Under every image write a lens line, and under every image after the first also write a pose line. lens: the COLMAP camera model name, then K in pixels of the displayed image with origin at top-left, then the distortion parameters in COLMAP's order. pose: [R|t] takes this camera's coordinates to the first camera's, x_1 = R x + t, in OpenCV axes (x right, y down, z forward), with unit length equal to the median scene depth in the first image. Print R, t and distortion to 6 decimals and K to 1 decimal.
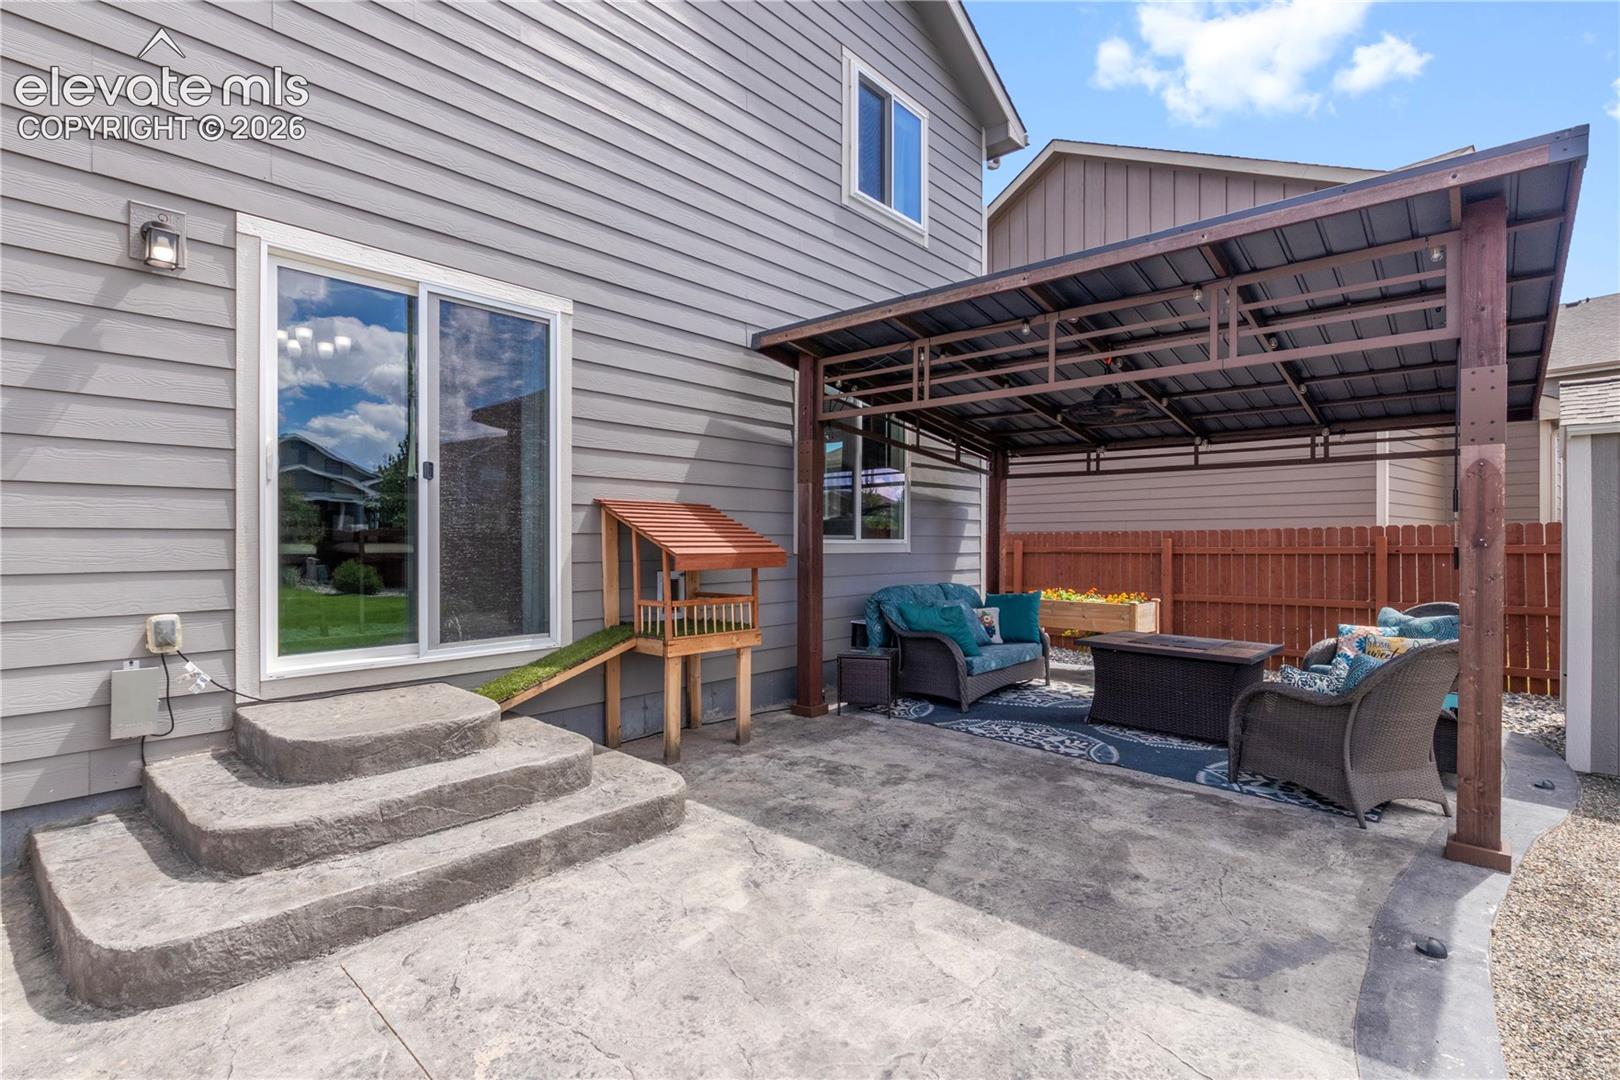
lens RADIAL K [[757.0, 0, 791.4], [0, 757.0, 538.9], [0, 0, 1]] dist [0.004686, -0.007566]
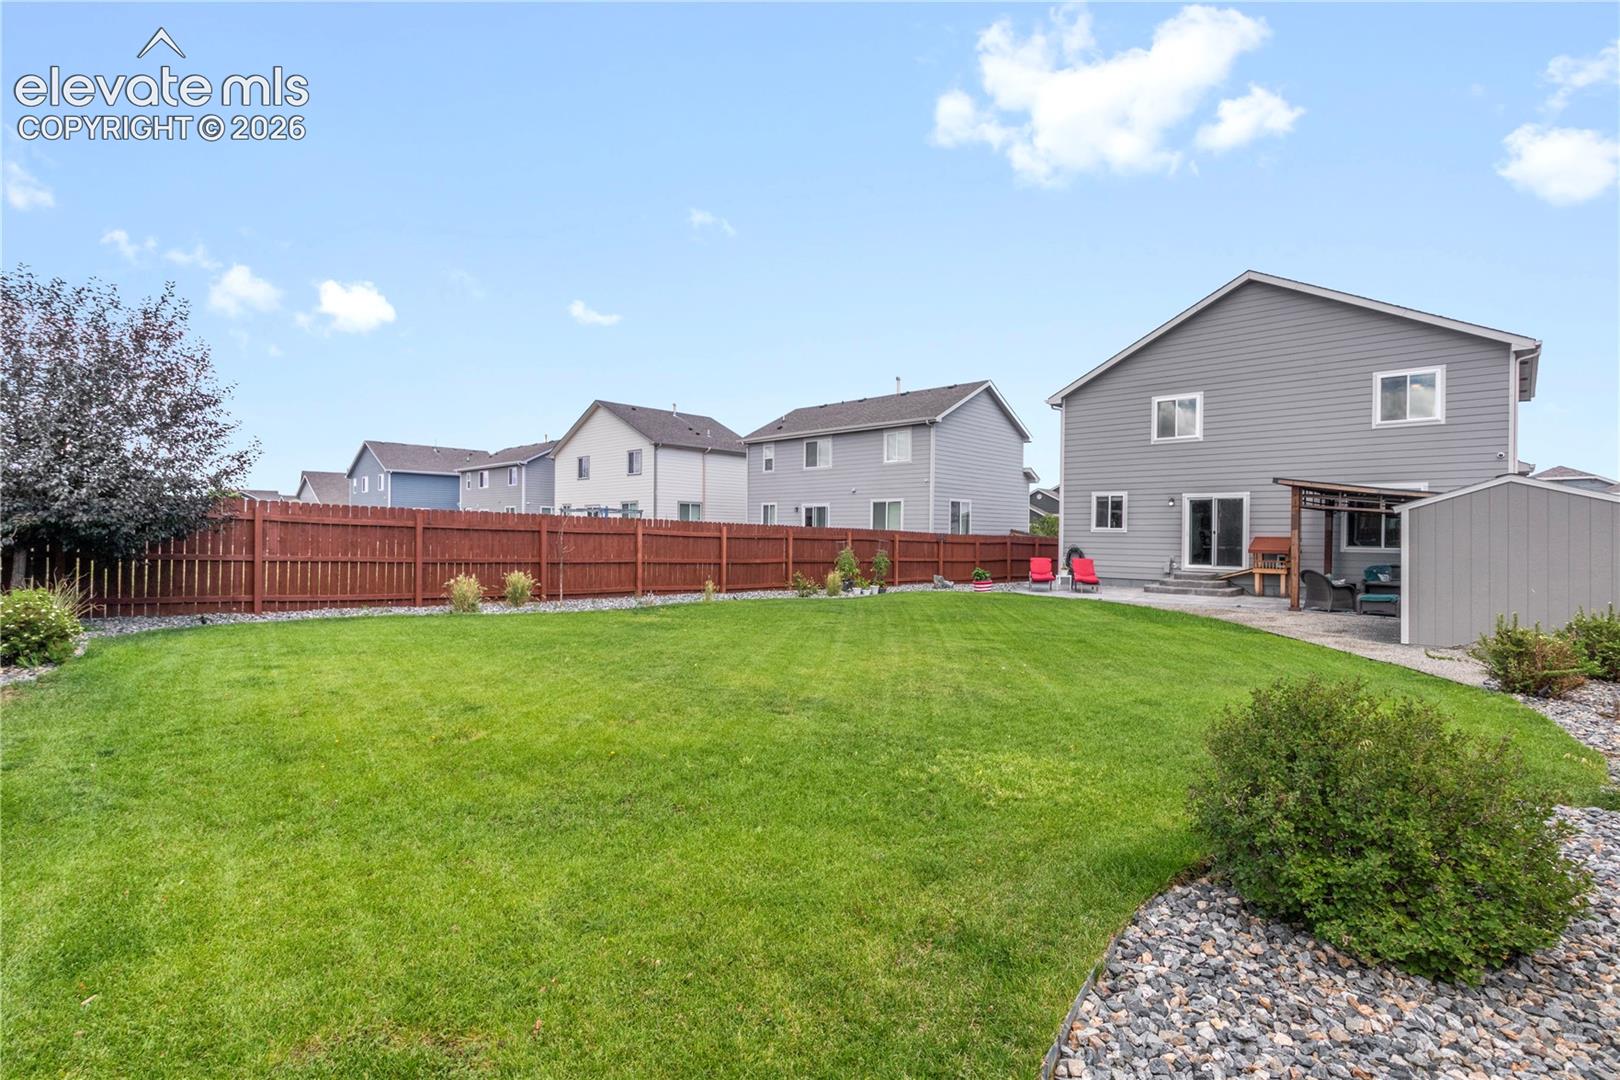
lens RADIAL K [[757.0, 0, 791.4], [0, 757.0, 538.9], [0, 0, 1]] dist [0.004686, -0.007566]
pose [[-0.026699, 0.001362, -0.999643, 4.054416], [-0.011590, 0.999931, 0.001672, -0.016889], [0.999576, 0.011630, -0.026682, -1.492689]]
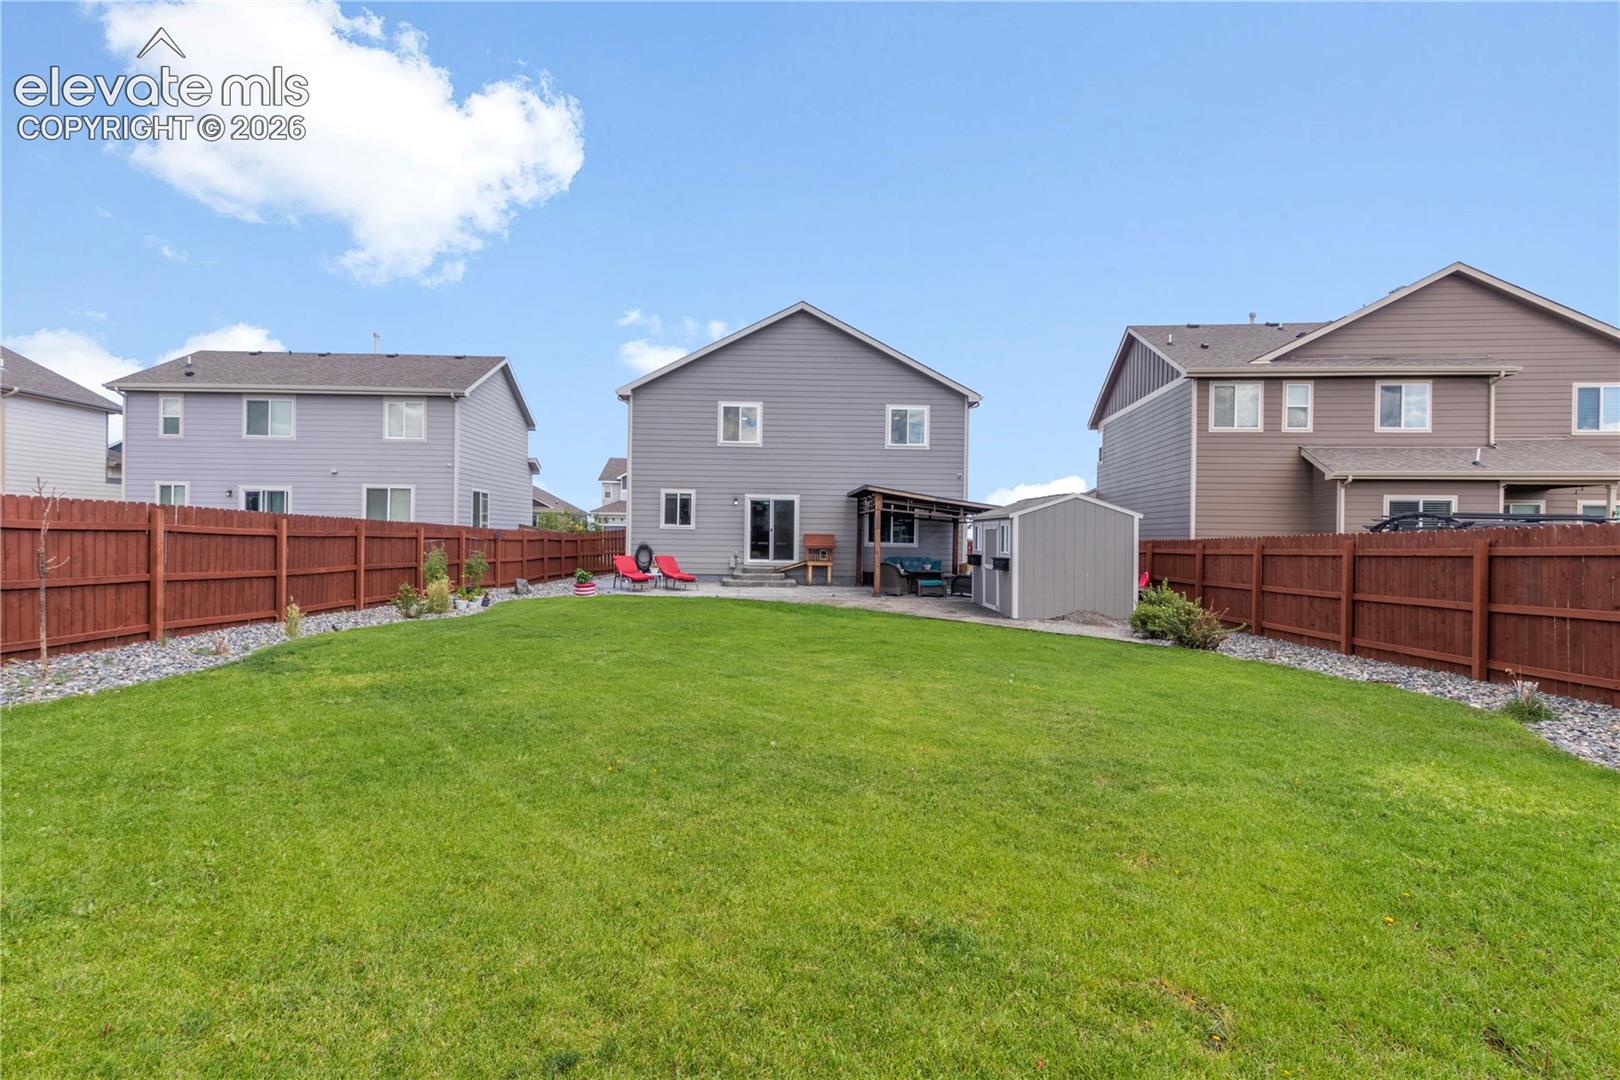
lens RADIAL K [[757.0, 0, 791.4], [0, 757.0, 538.9], [0, 0, 1]] dist [0.004686, -0.007566]
pose [[0.702435, 0.009611, -0.711683, 3.176652], [-0.011440, 0.999932, 0.002213, -0.030536], [0.711656, 0.006587, 0.702497, -2.512266]]
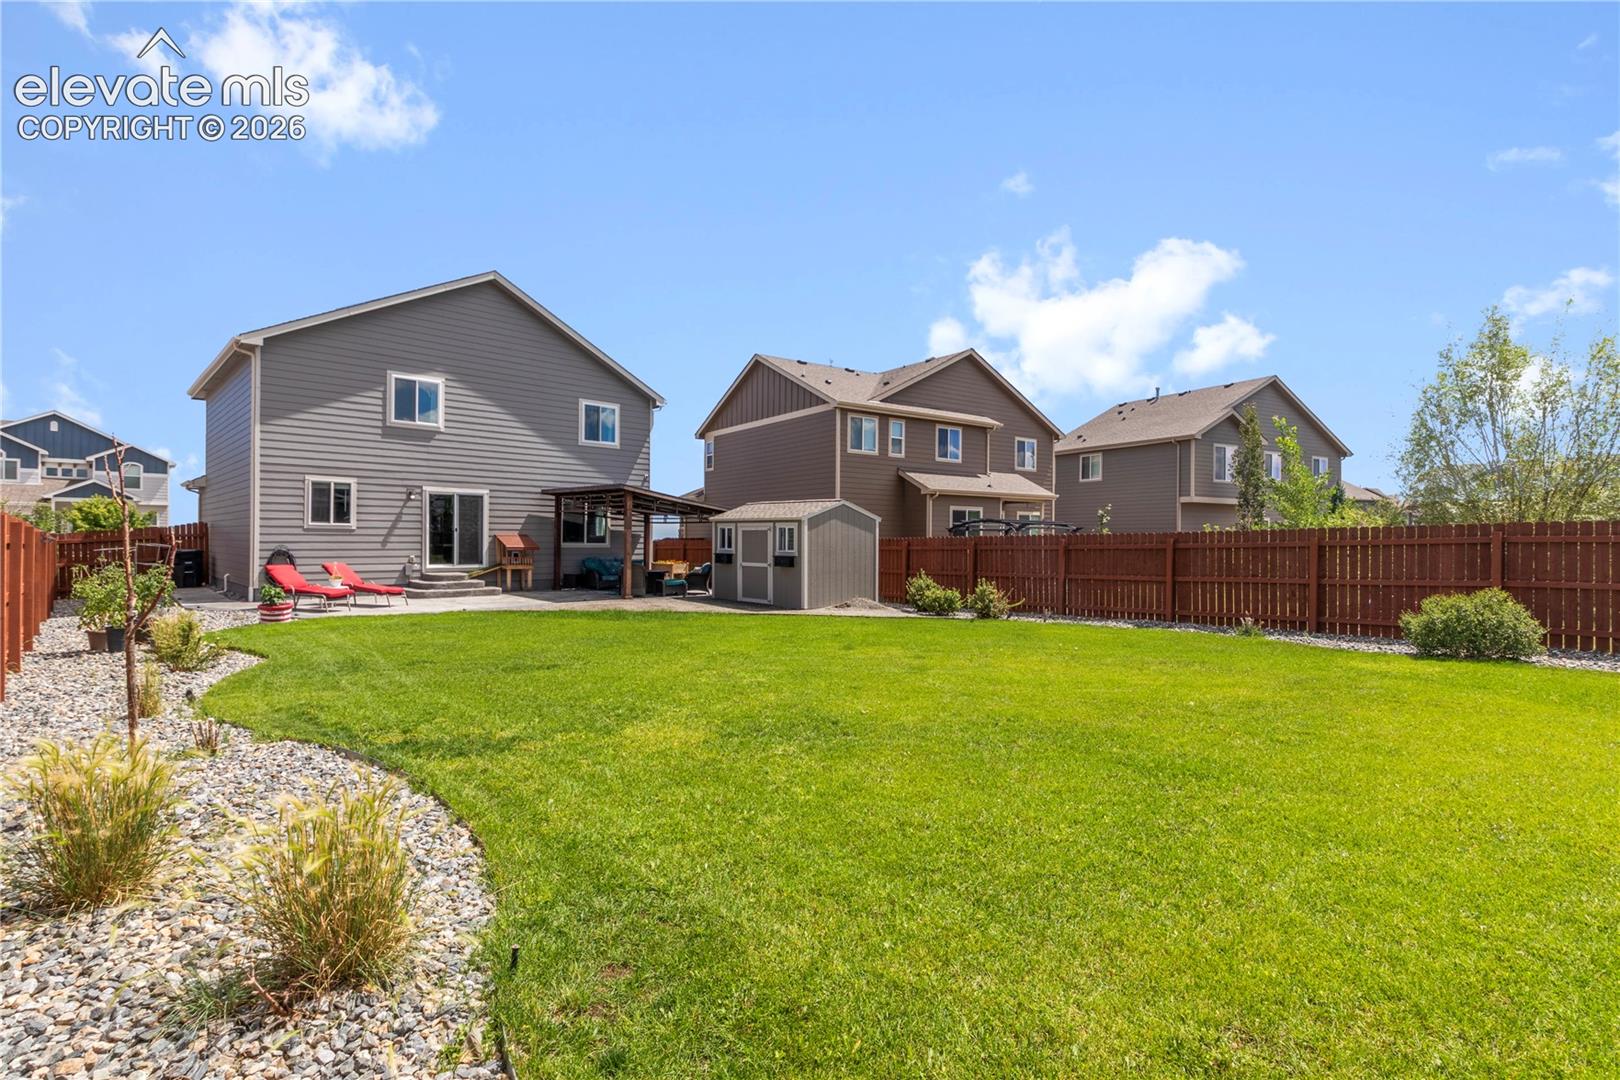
lens RADIAL K [[757.0, 0, 791.4], [0, 757.0, 538.9], [0, 0, 1]] dist [0.004686, -0.007566]
pose [[0.997868, 0.005611, -0.065018, 1.723245], [-0.005629, 0.999984, -0.000091, -0.034856], [0.065016, 0.000457, 0.997884, -3.226442]]
